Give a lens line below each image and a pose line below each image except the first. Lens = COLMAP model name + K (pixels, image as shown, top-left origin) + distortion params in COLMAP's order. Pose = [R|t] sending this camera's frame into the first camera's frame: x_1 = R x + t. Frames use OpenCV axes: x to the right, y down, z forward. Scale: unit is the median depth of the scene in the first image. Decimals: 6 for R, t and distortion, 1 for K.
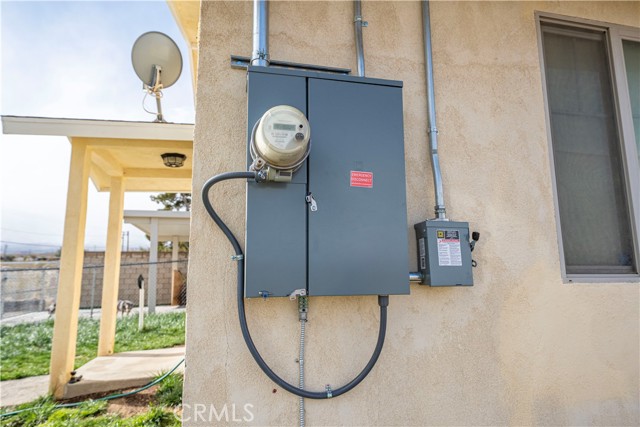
lens RADIAL K [[402.3, 0, 320.1], [0, 402.3, 211.4], [0, 0, 1]] dist [0.005143, 0.001654]
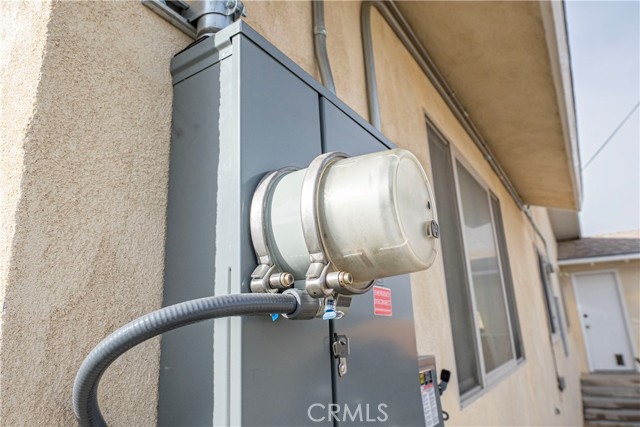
lens RADIAL K [[421.7, 0, 319.1], [0, 421.7, 214.0], [0, 0, 1]] dist [-0.004760, -0.000070]
pose [[0.716671, 0.157830, 0.679318, -0.350647], [-0.072154, 0.985609, -0.152871, -0.096049], [-0.693669, 0.060542, 0.717745, 0.589438]]
